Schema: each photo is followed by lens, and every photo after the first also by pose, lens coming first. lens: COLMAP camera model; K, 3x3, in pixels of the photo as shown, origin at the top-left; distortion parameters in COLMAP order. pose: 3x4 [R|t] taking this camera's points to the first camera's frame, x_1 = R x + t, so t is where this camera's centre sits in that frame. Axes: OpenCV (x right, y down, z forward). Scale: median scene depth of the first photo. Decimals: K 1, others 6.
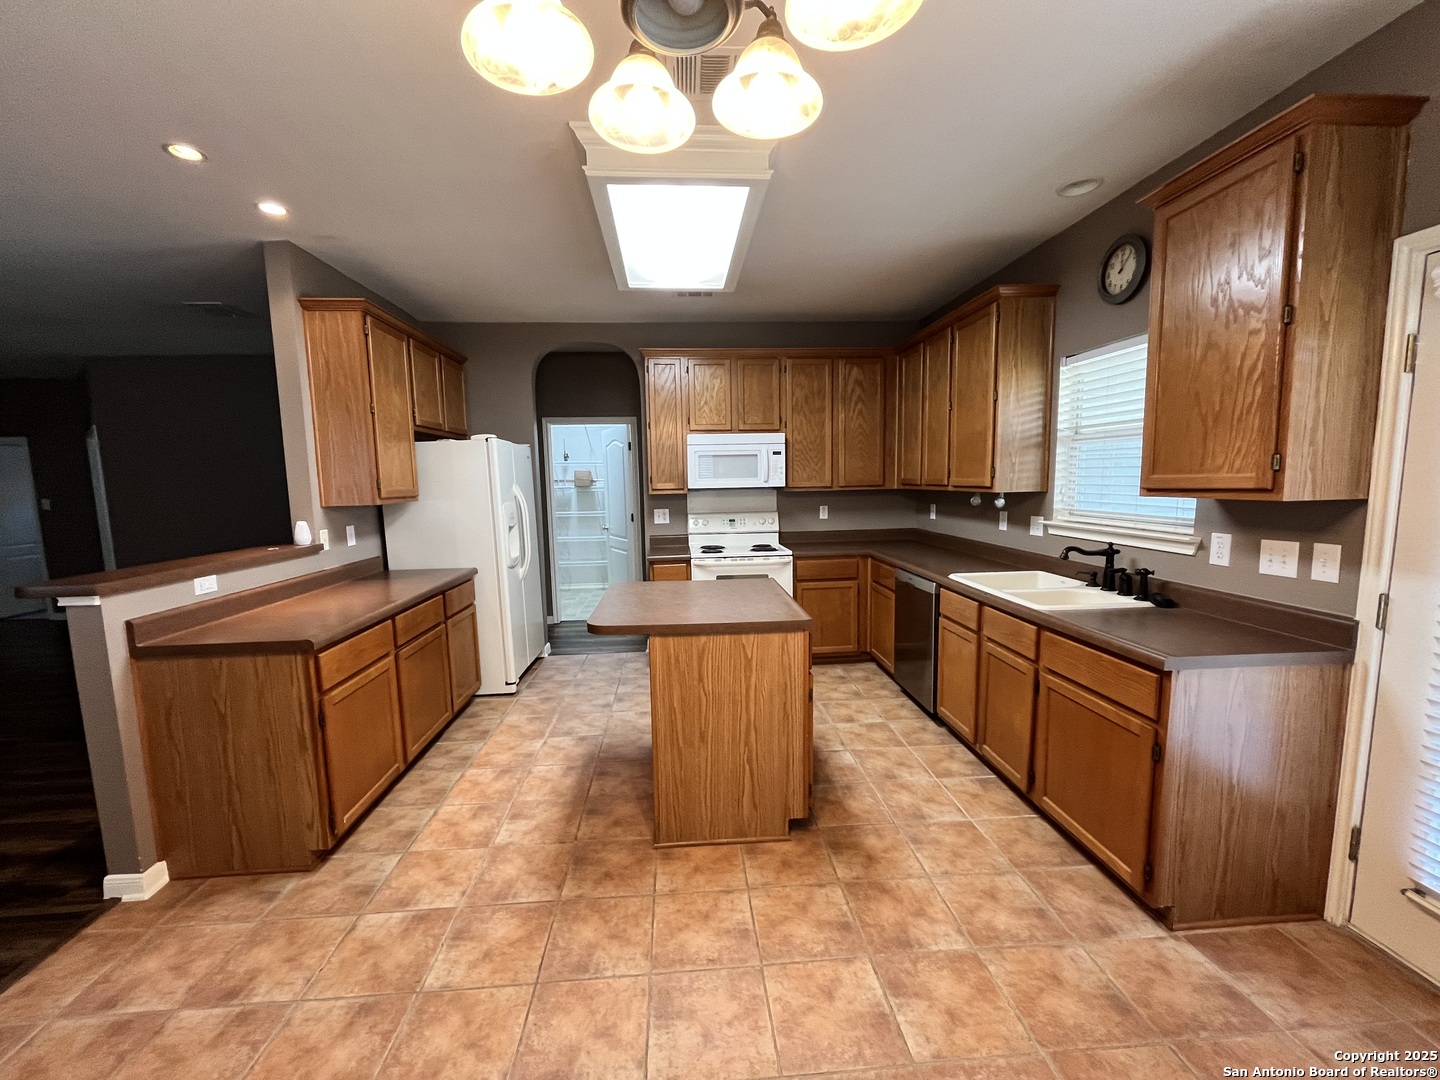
lens RADIAL K [[580.1, 0, 719.0], [0, 580.1, 544.9], [0, 0, 1]] dist [-0.000830, -0.000666]
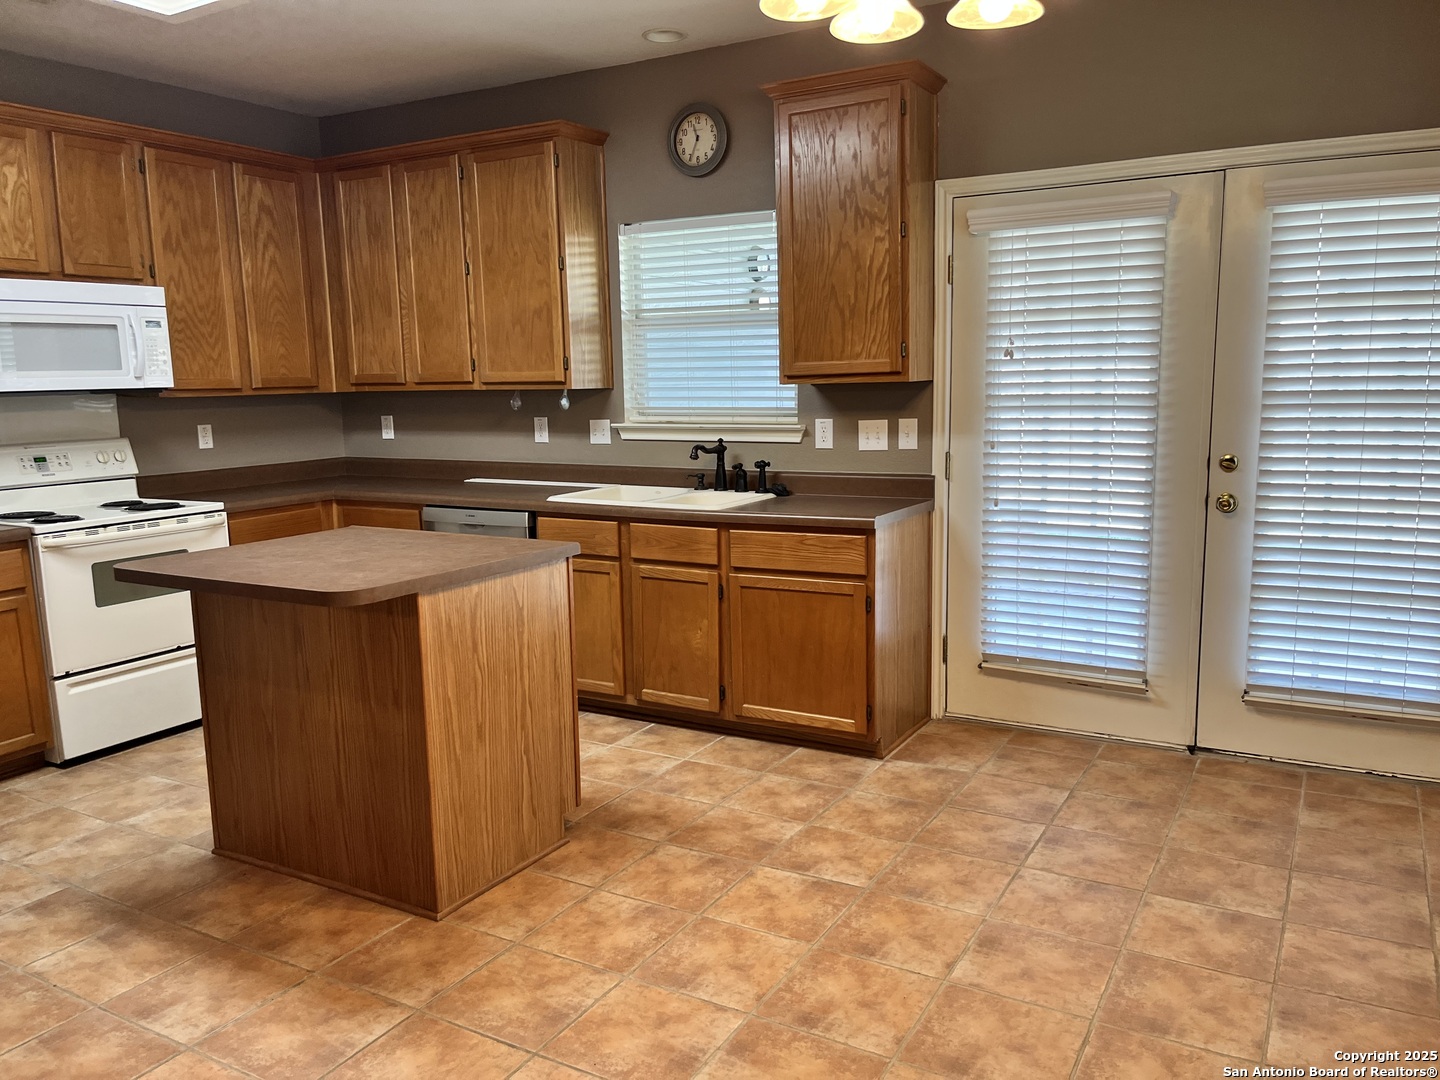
lens RADIAL K [[1087.6, 0, 721.6], [0, 1087.6, 552.0], [0, 0, 1]] dist [0.058425, -0.083933]
pose [[0.560412, -0.124744, 0.818765, -0.896341], [0.103275, 0.991401, 0.080359, 0.042316], [-0.821749, 0.039524, 0.568477, 0.012691]]
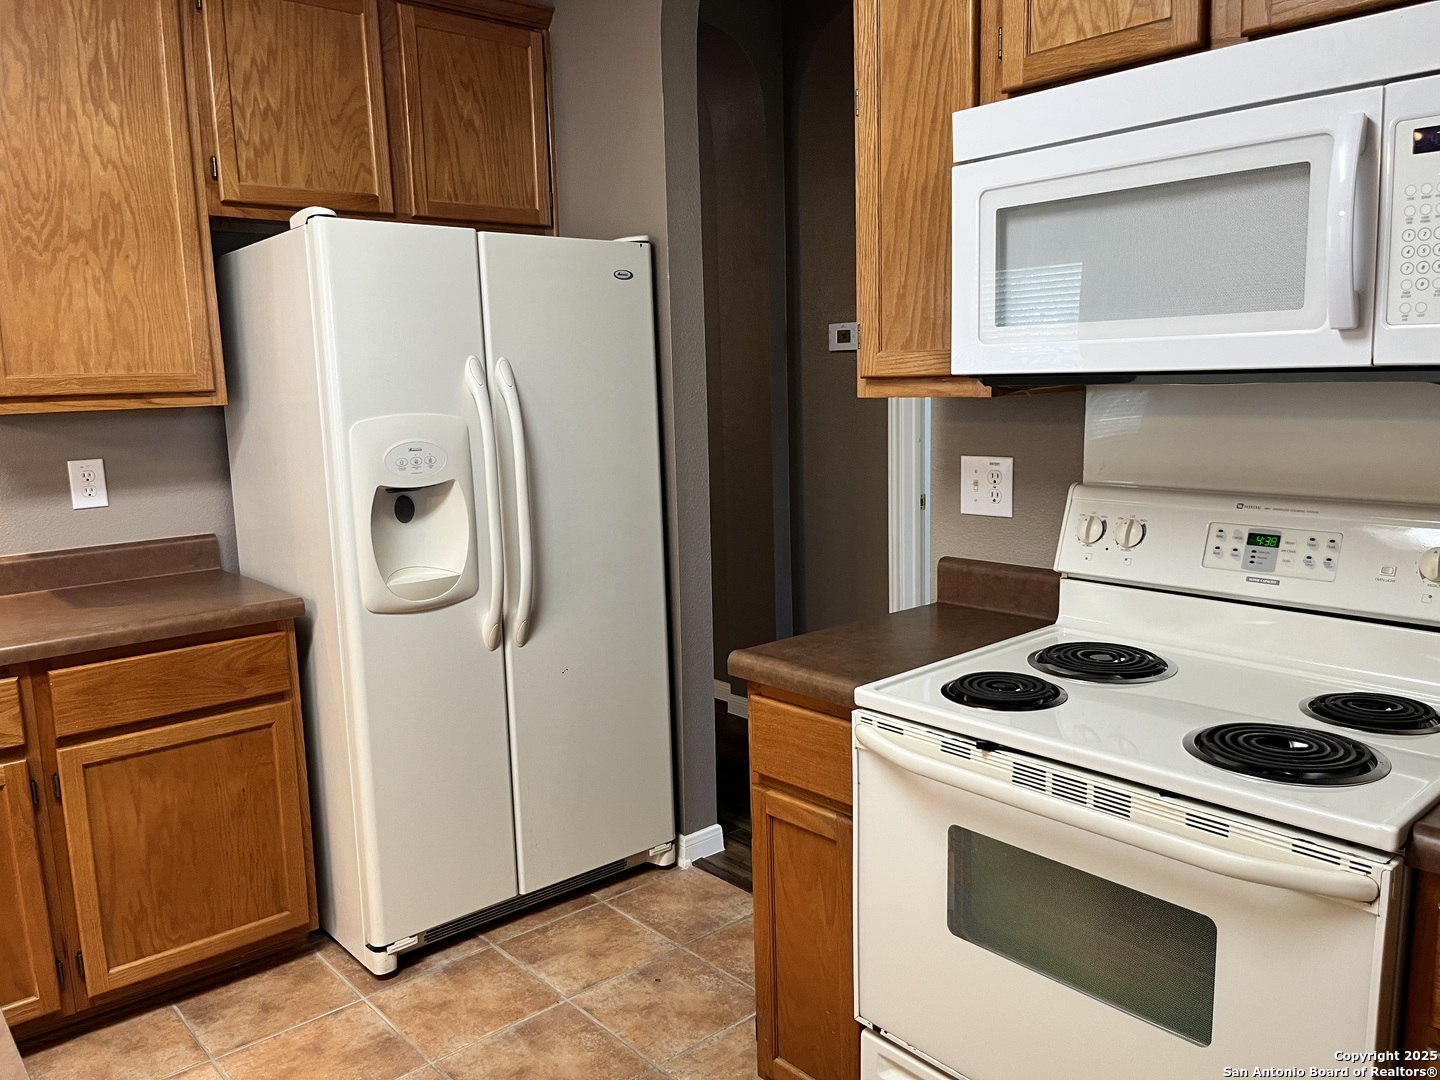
lens RADIAL K [[1096.8, 0, 720.0], [0, 1096.8, 540.0], [0, 0, 1]] dist [0.055009, -0.078237]
pose [[0.604696, 0.124366, -0.786686, 0.430793], [-0.074922, 0.992236, 0.099271, -0.137451], [0.792924, -0.001089, 0.609319, 1.333647]]
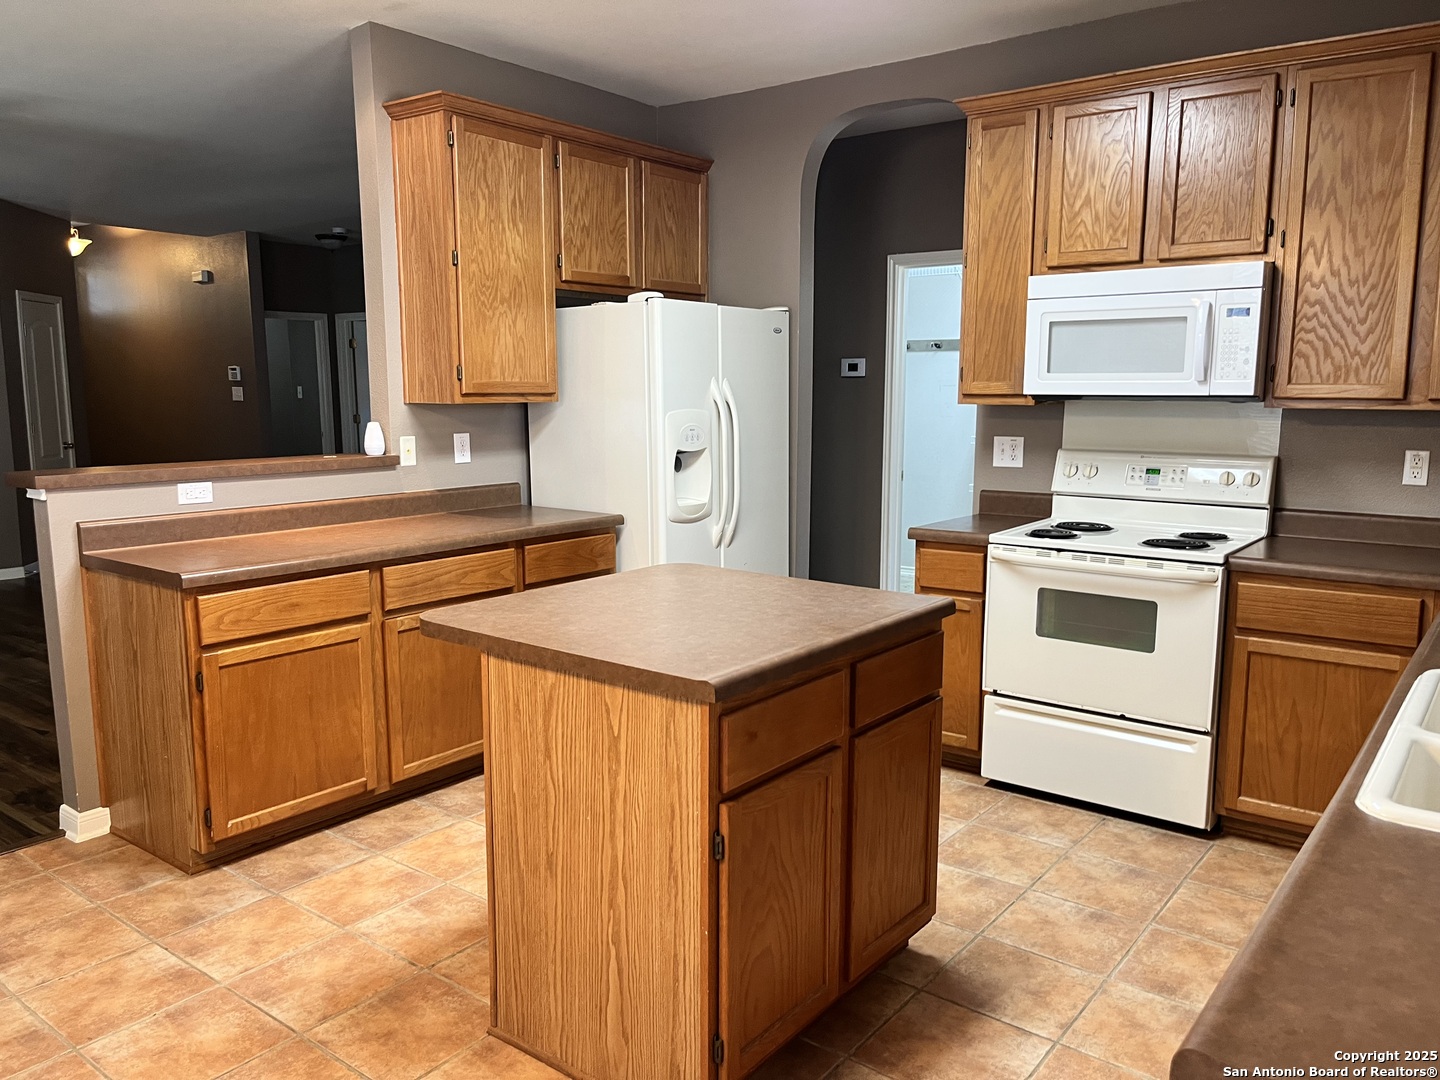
lens RADIAL K [[1087.6, 0, 721.6], [0, 1087.6, 552.0], [0, 0, 1]] dist [0.058425, -0.083933]
pose [[0.746128, 0.121893, -0.654550, 0.690552], [-0.090488, 0.992542, 0.081688, -0.041726], [0.659625, -0.001721, 0.751593, 0.355554]]
